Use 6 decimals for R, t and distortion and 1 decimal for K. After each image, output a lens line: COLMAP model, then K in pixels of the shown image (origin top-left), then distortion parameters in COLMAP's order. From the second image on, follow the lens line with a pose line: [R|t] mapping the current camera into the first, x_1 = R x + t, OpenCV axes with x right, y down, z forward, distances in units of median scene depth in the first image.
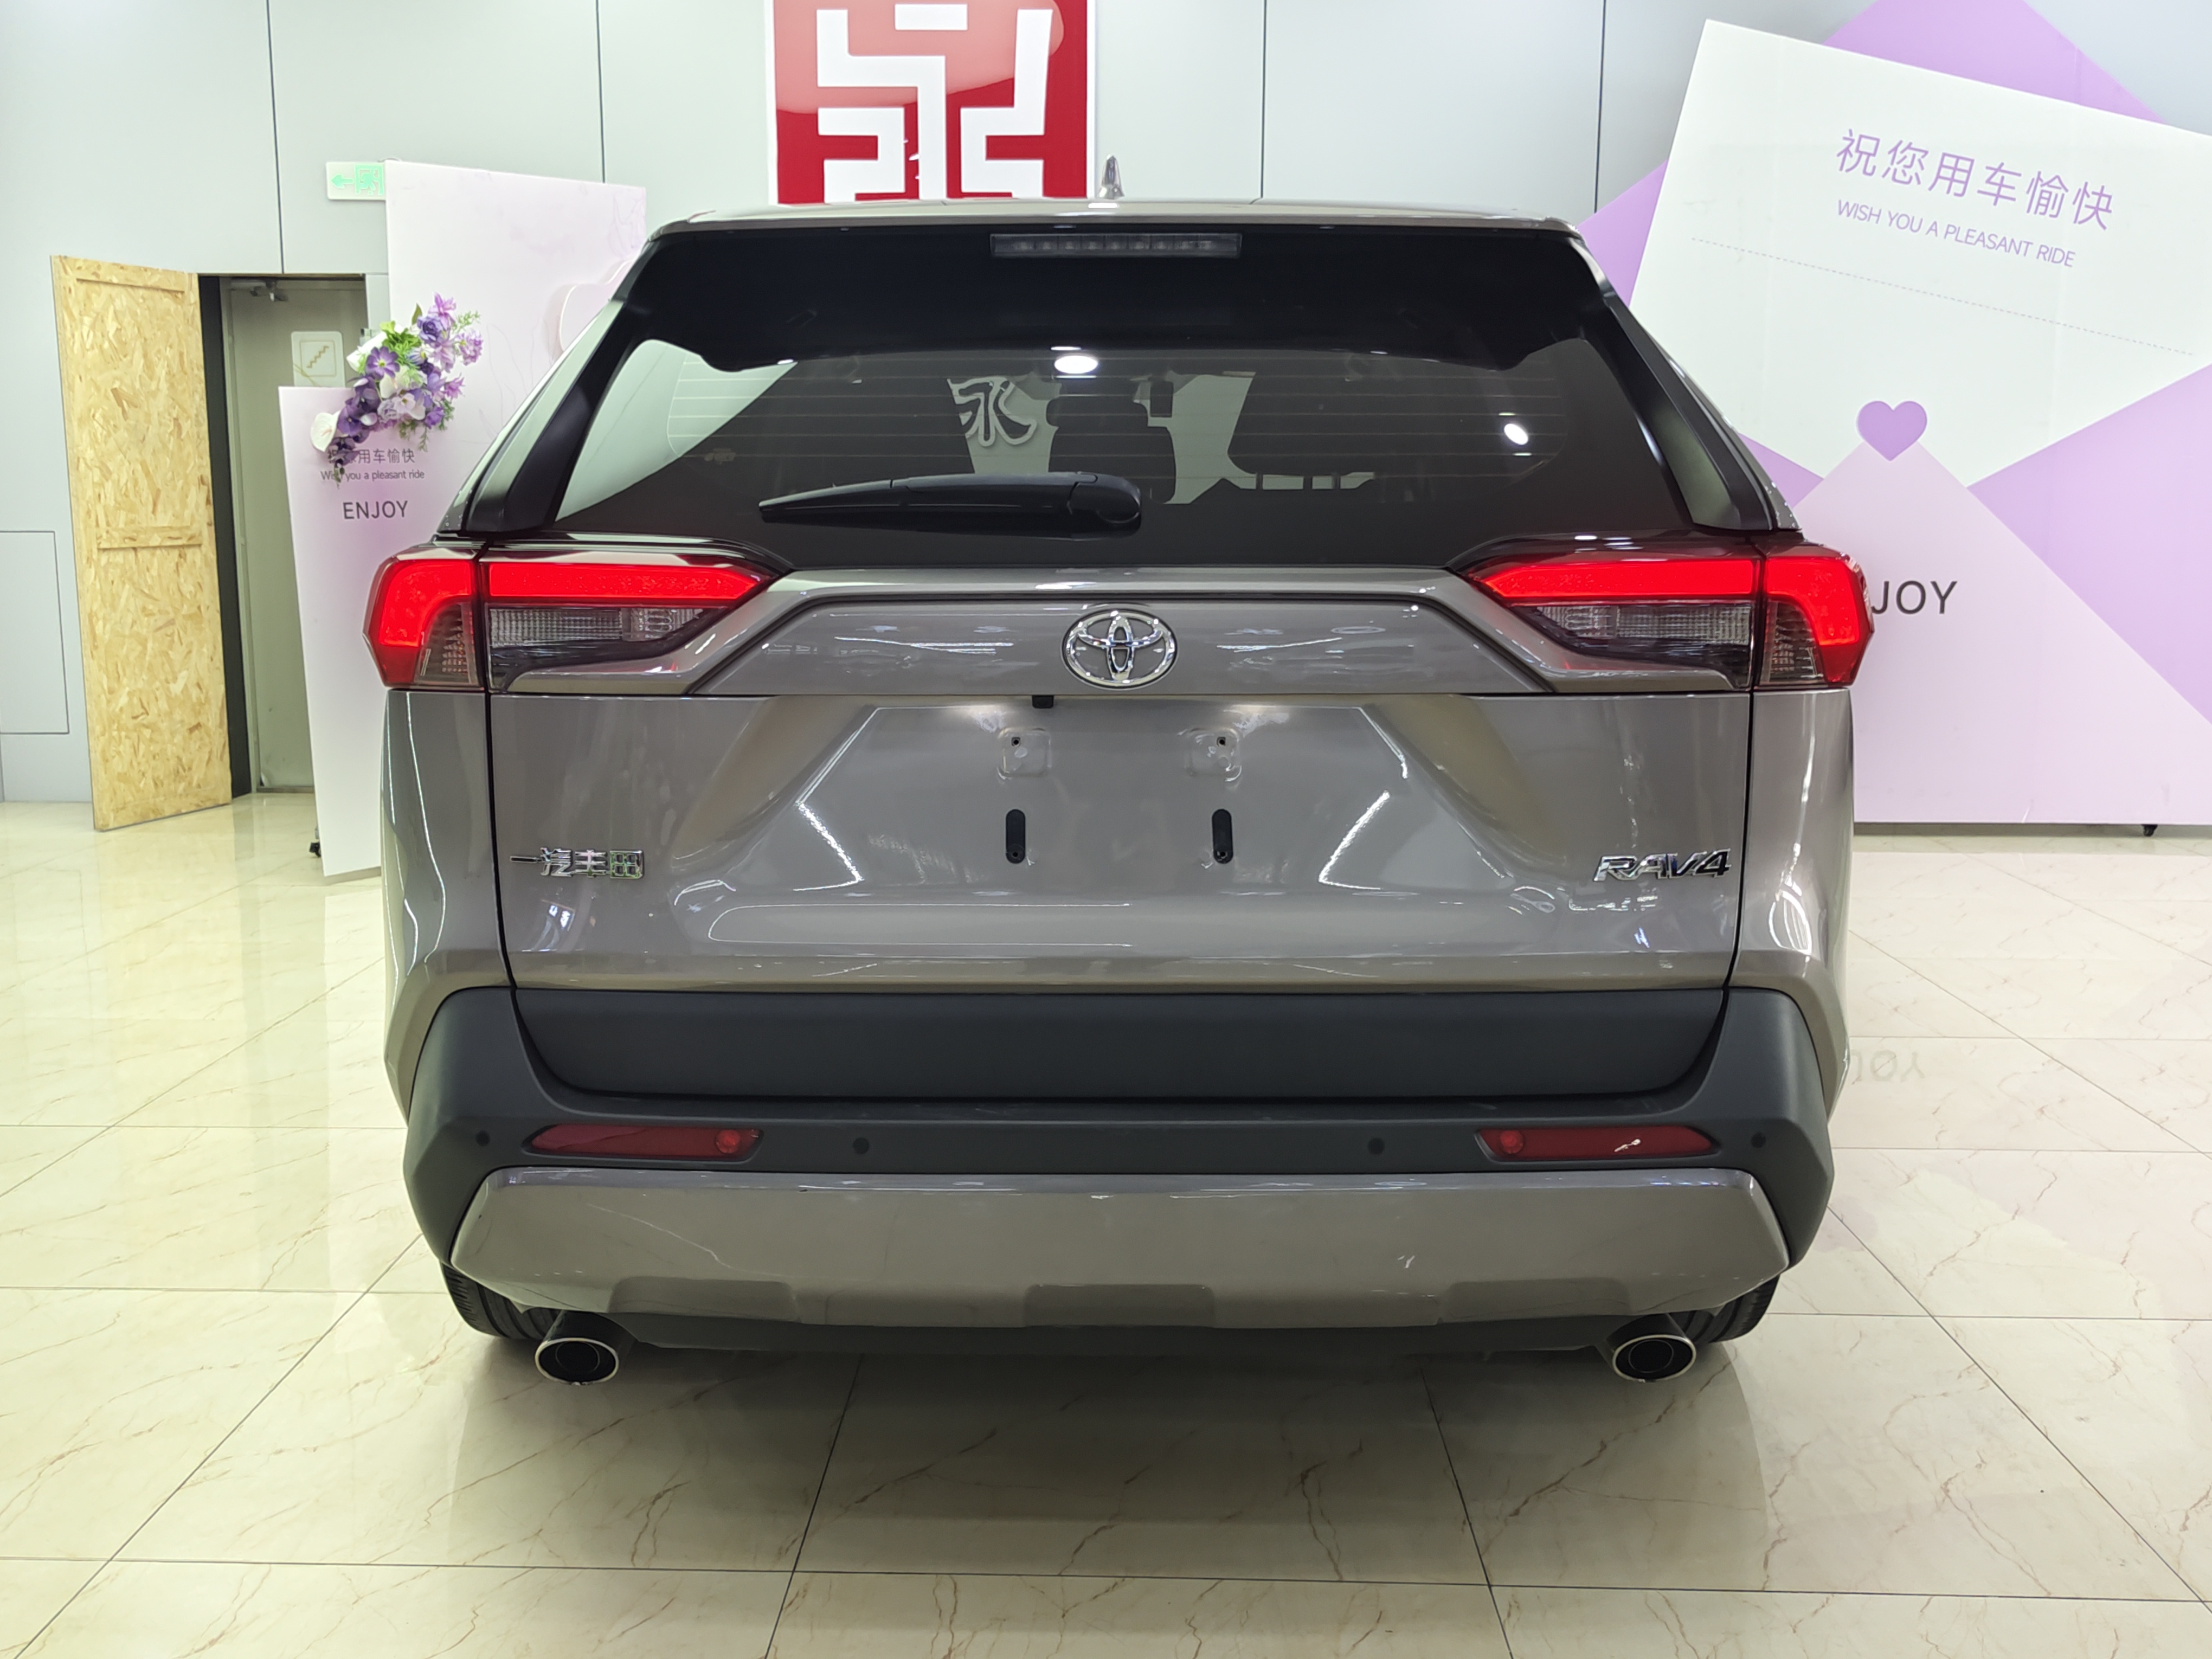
lens RADIAL K [[2057.6, 0, 1076.4], [0, 2057.6, 802.4], [0, 0, 1]] dist [0.023364, 0.000000]
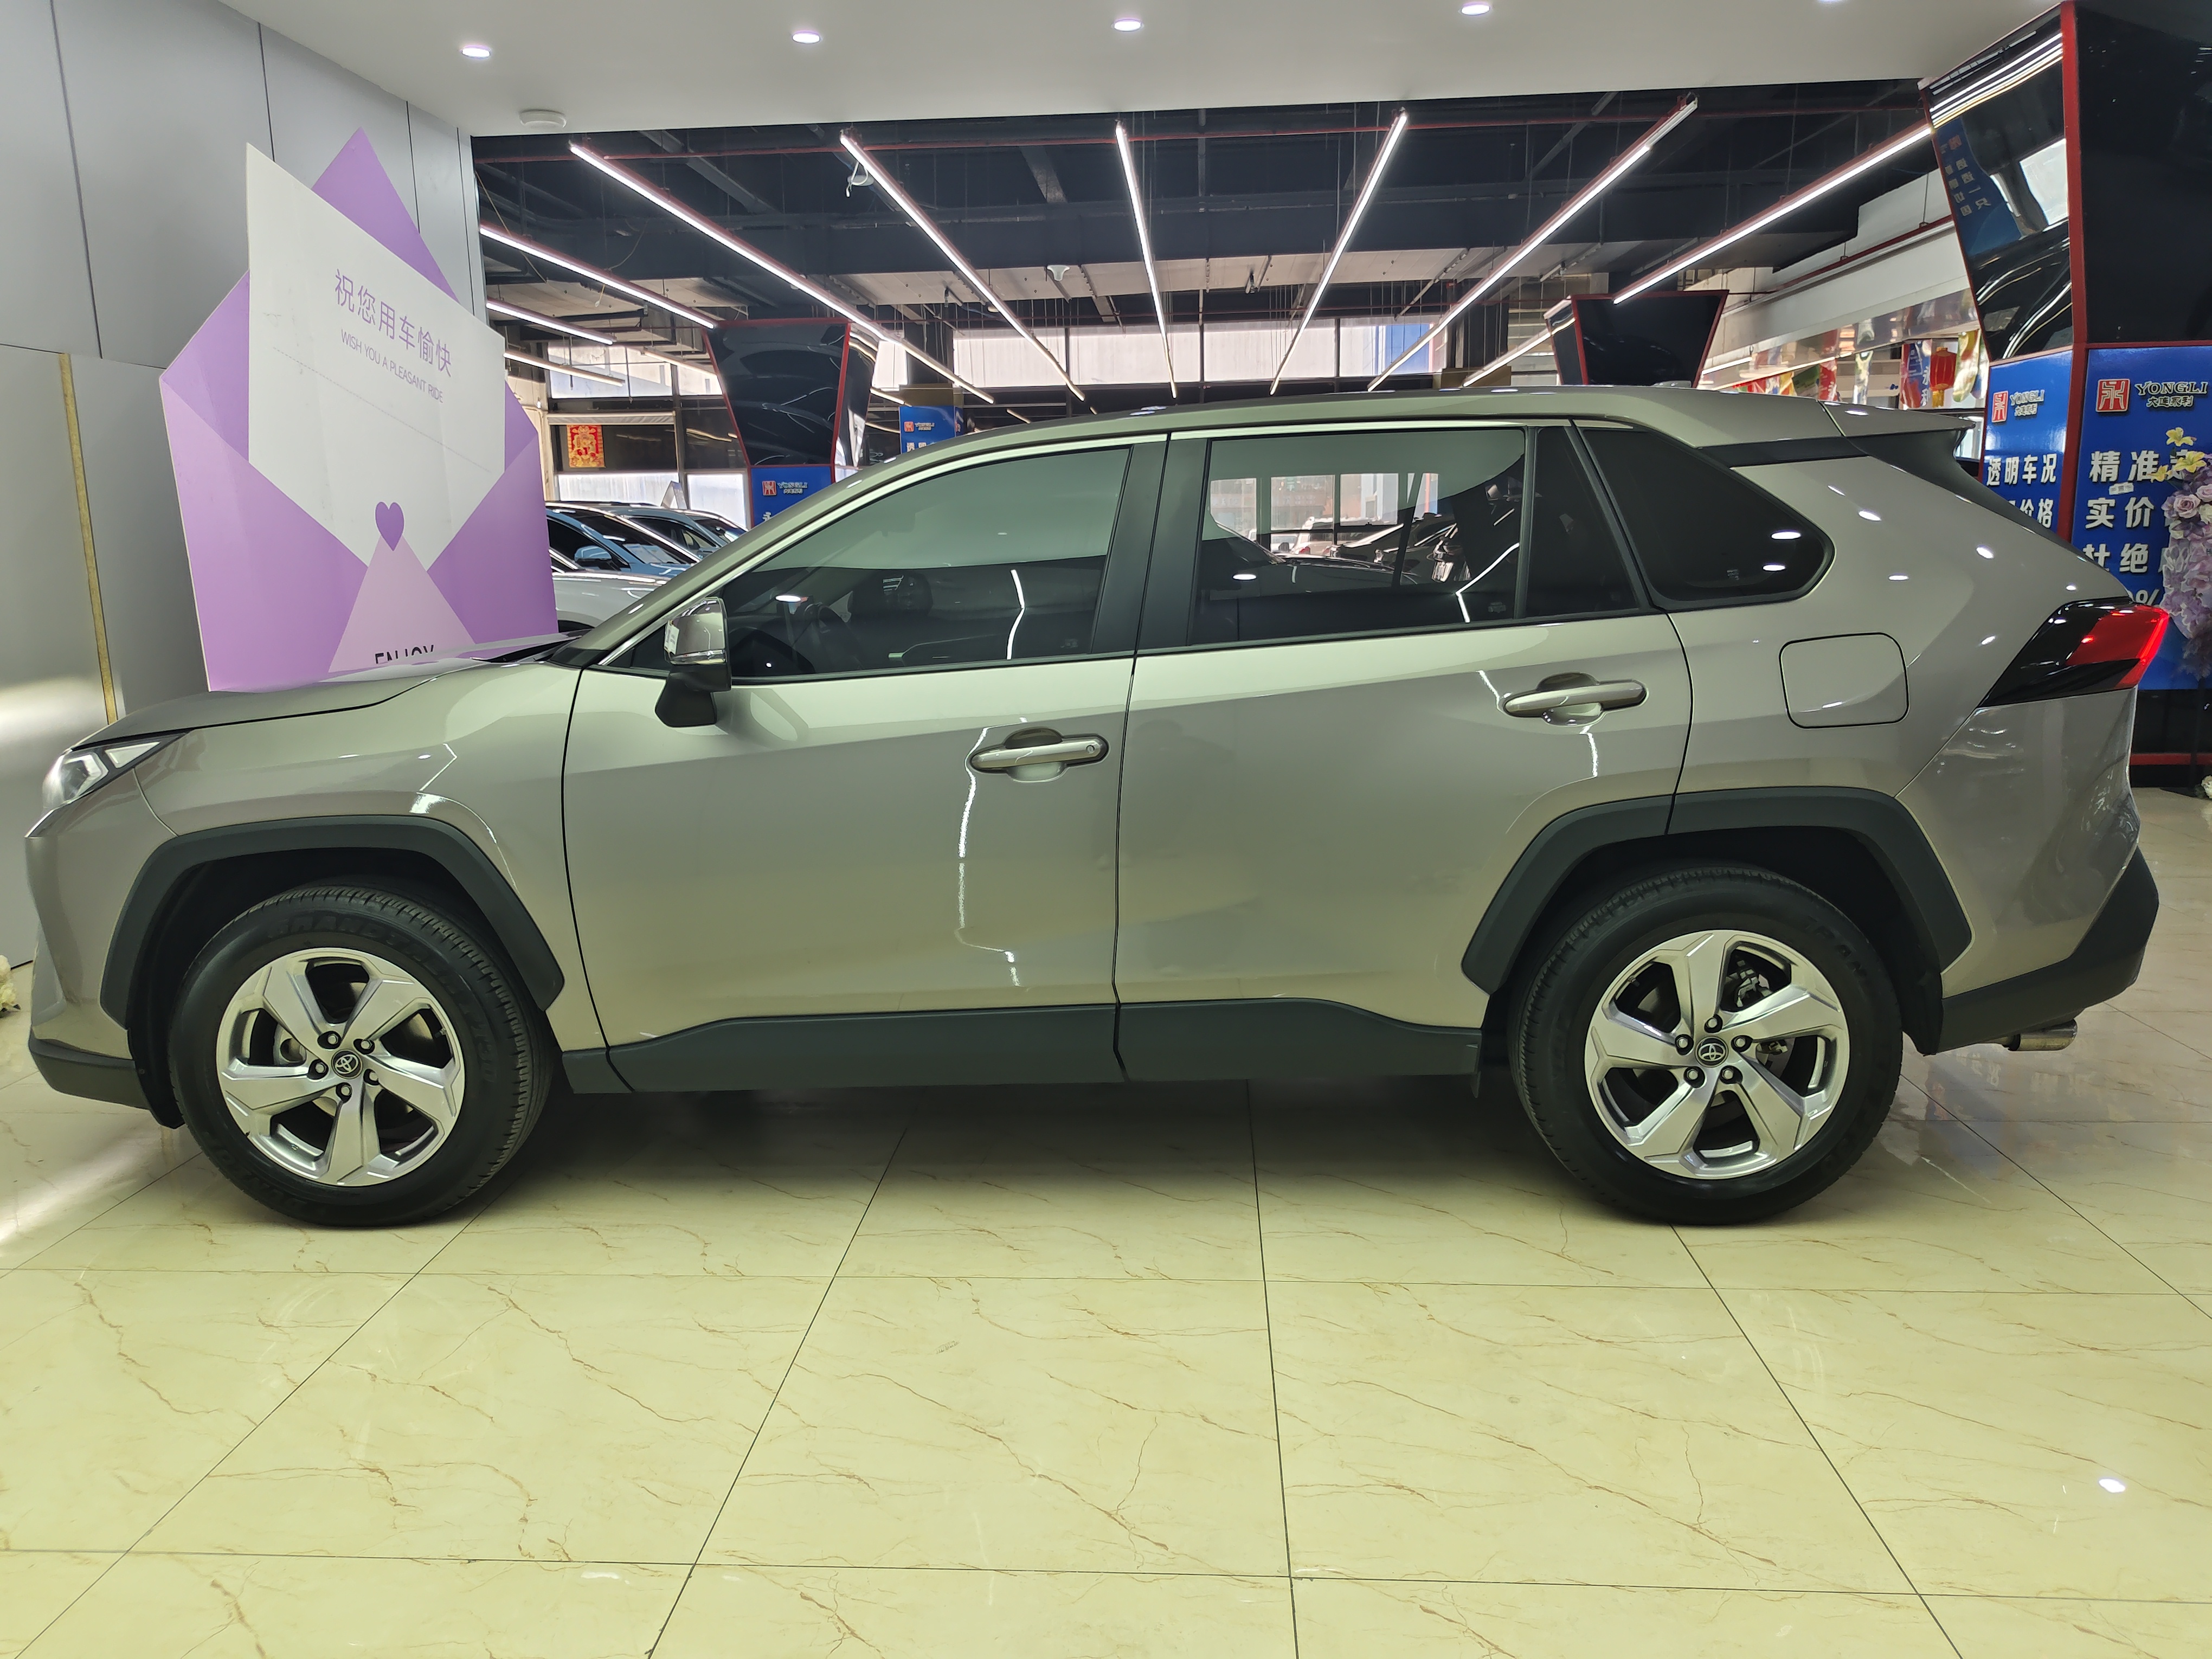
lens RADIAL K [[1540.9, 0, 1115.5], [0, 1540.9, 833.5], [0, 0, 1]] dist [0.011191, -0.036798]
pose [[0.036905, -0.189714, 0.981145, -0.525716], [0.169554, 0.968768, 0.180943, -0.098119], [-0.984830, 0.159679, 0.067919, 0.556401]]
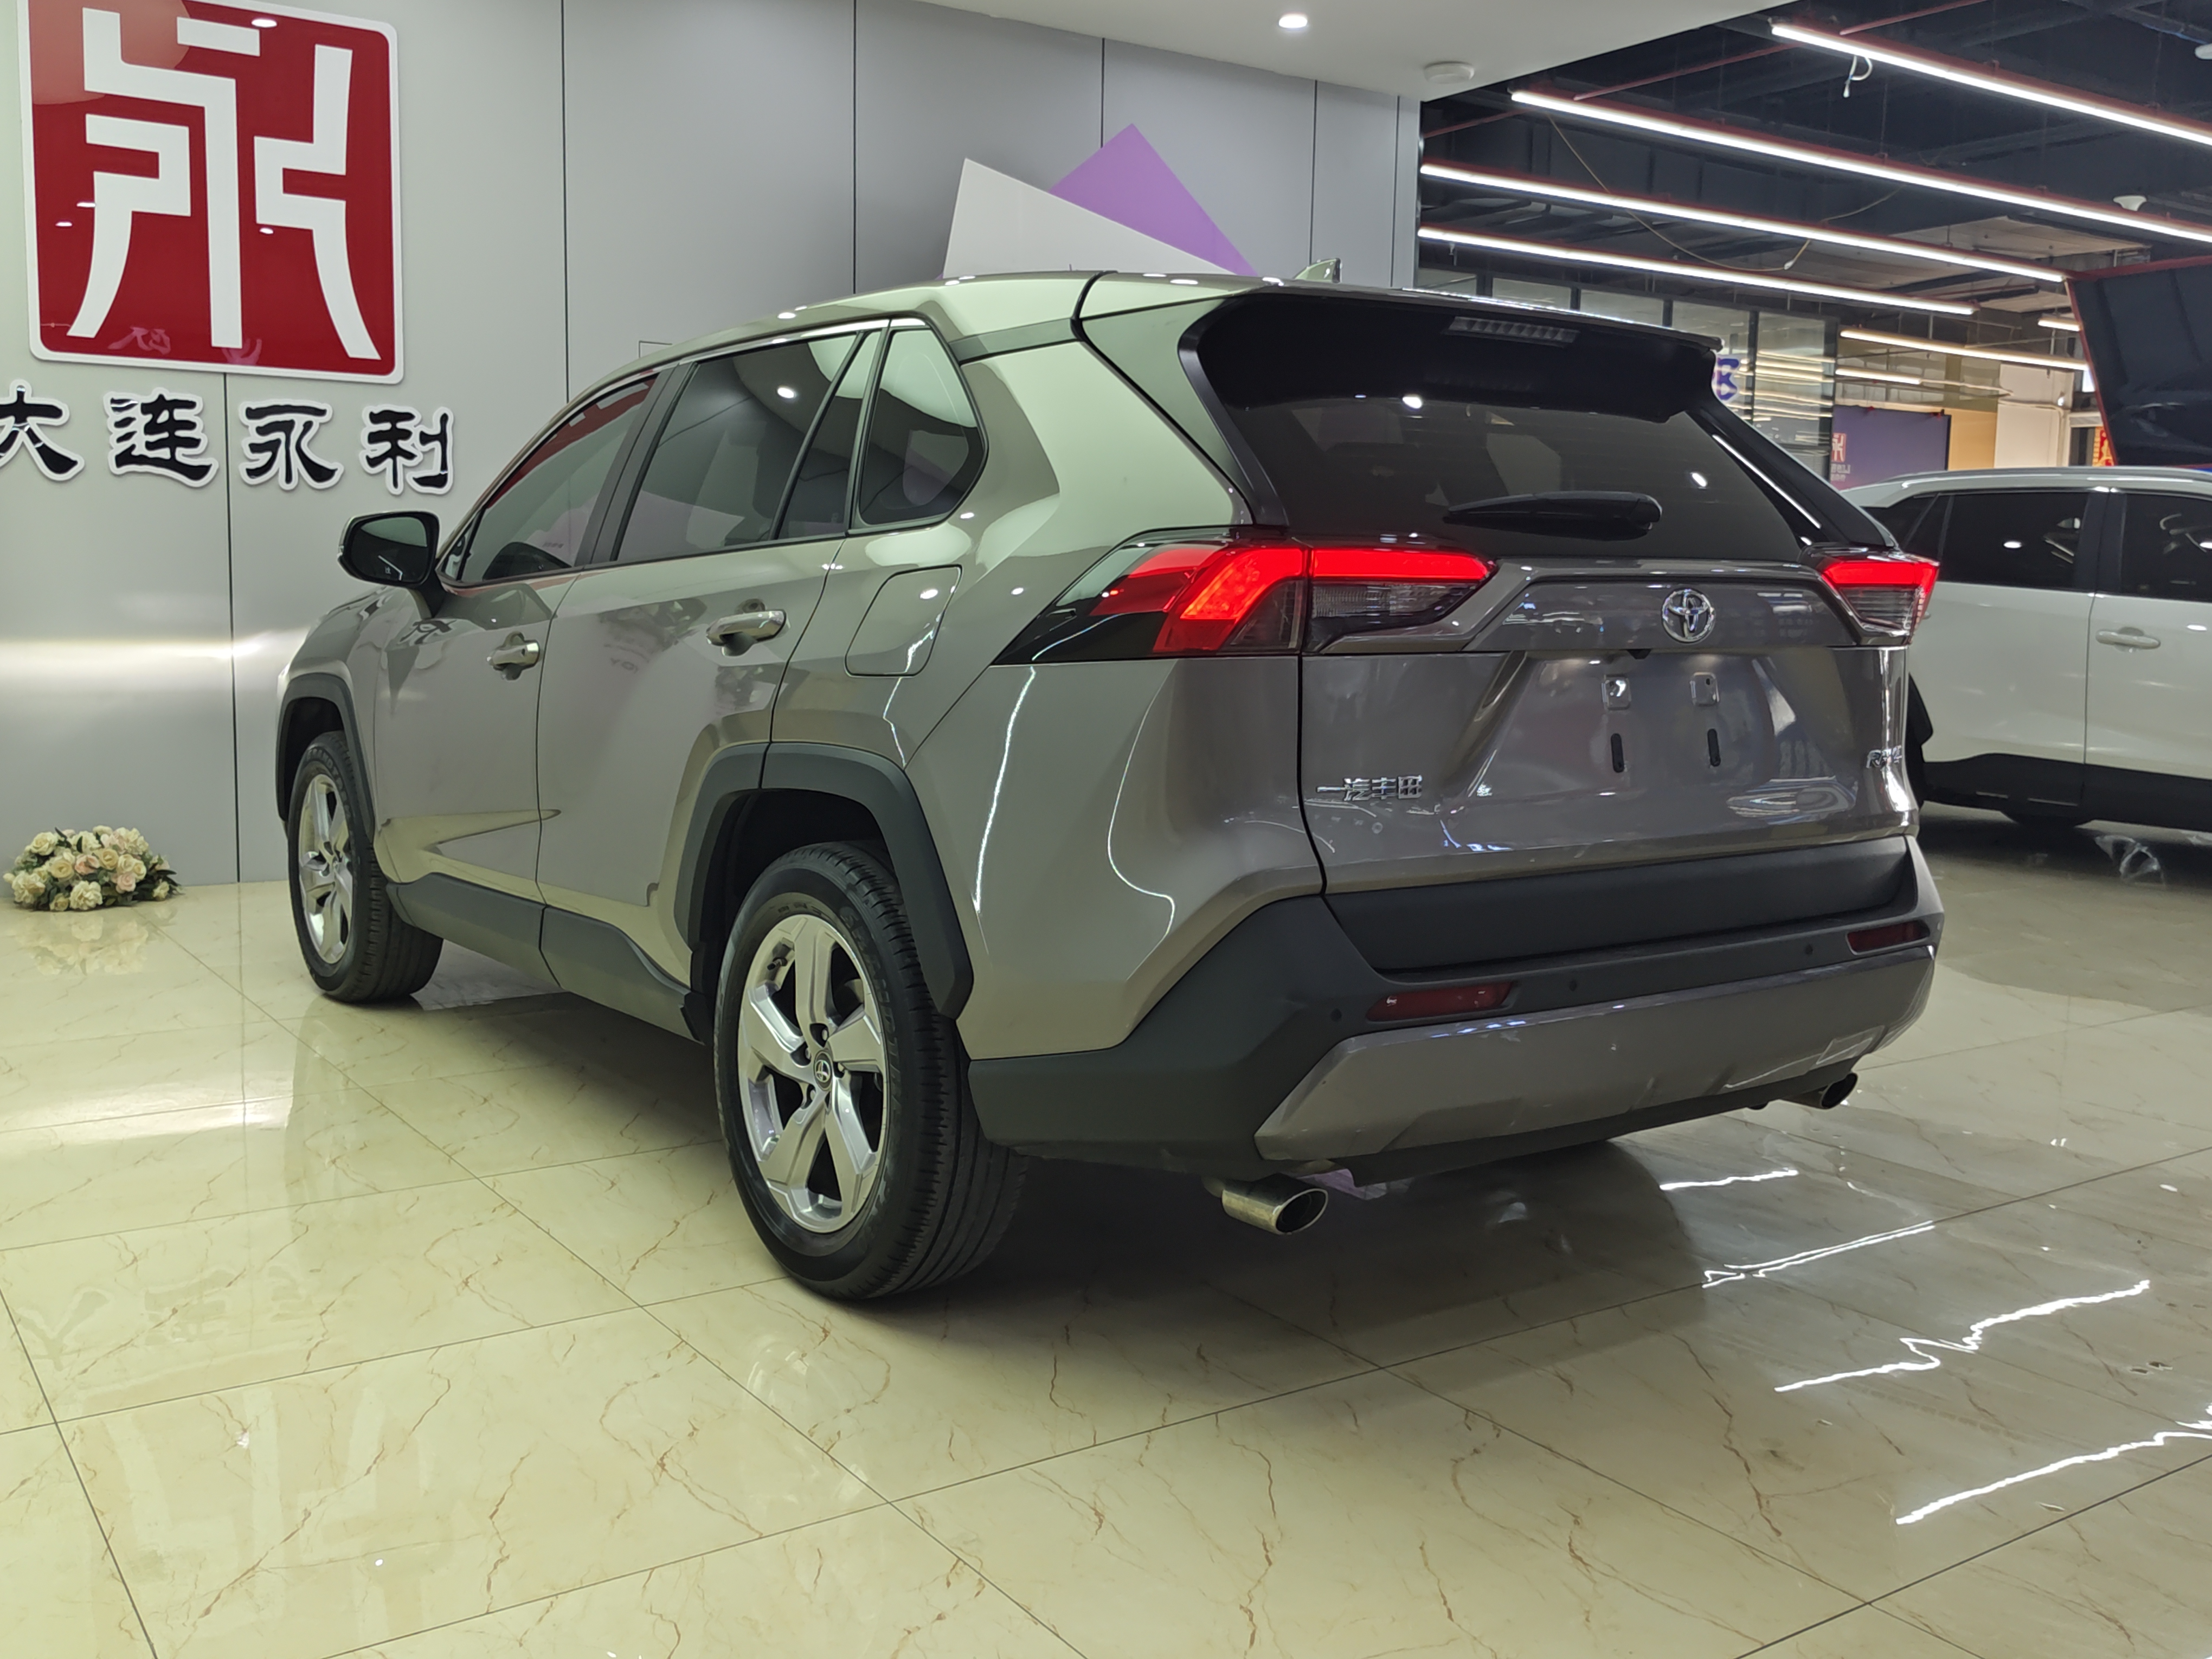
lens RADIAL K [[2057.6, 0, 1106.7], [0, 2057.6, 785.1], [0, 0, 1]] dist [0.023364, 0.000000]
pose [[0.806920, -0.044776, 0.588961, -0.337763], [0.074052, 0.996924, -0.025665, 0.014463], [-0.586001, 0.064323, 0.807753, 0.024701]]
